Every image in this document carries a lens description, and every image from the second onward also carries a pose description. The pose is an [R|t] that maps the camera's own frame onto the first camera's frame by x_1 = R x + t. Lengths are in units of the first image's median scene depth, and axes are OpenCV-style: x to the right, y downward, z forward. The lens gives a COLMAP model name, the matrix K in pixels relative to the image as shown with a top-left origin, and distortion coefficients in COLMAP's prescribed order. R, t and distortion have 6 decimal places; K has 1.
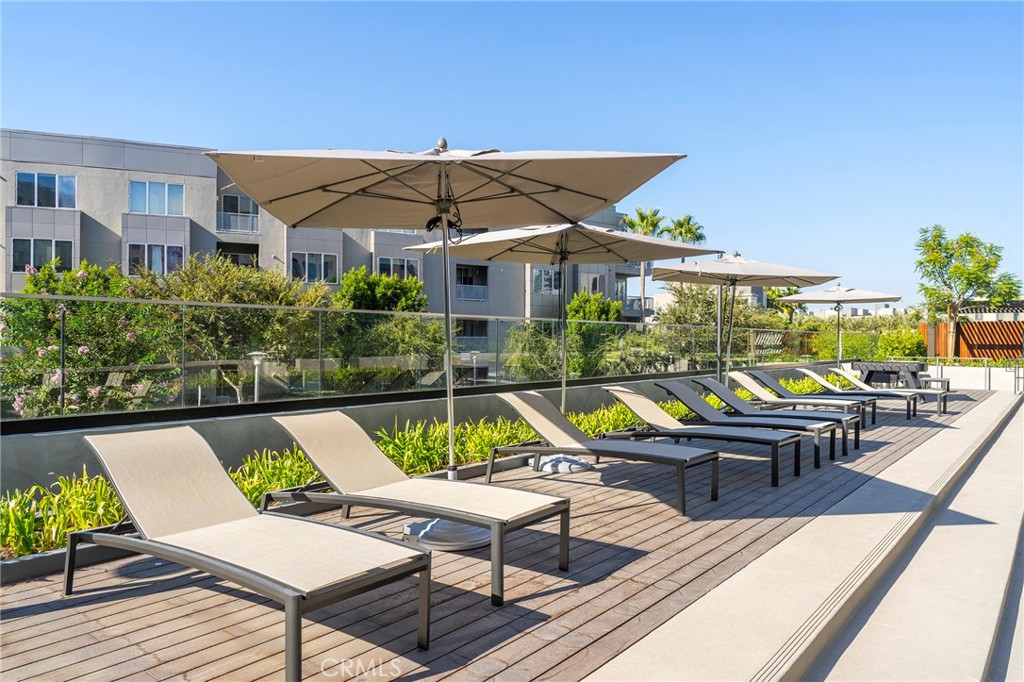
lens RADIAL K [[670.8, 0, 512.0], [0, 670.8, 341.0], [0, 0, 1]] dist [-0.001967, -0.002220]
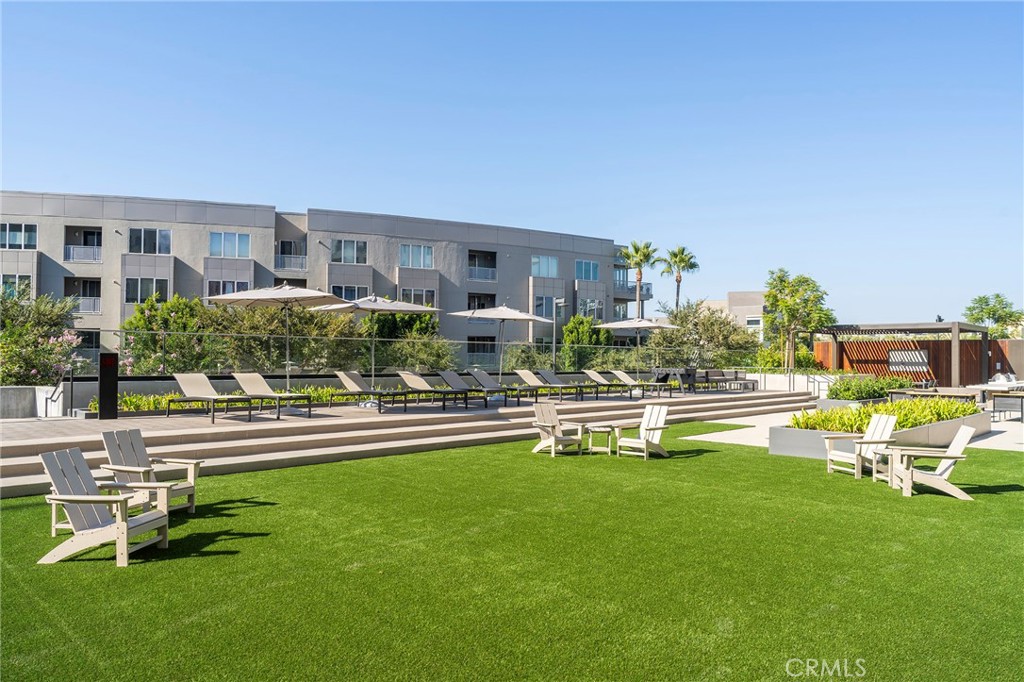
lens RADIAL K [[670.8, 0, 512.0], [0, 670.8, 341.0], [0, 0, 1]] dist [-0.001967, -0.002220]
pose [[0.994657, 0.001512, -0.103224, 0.153522], [-0.004351, 0.999618, -0.027277, 0.005651], [0.103143, 0.027581, 0.994284, -0.238202]]
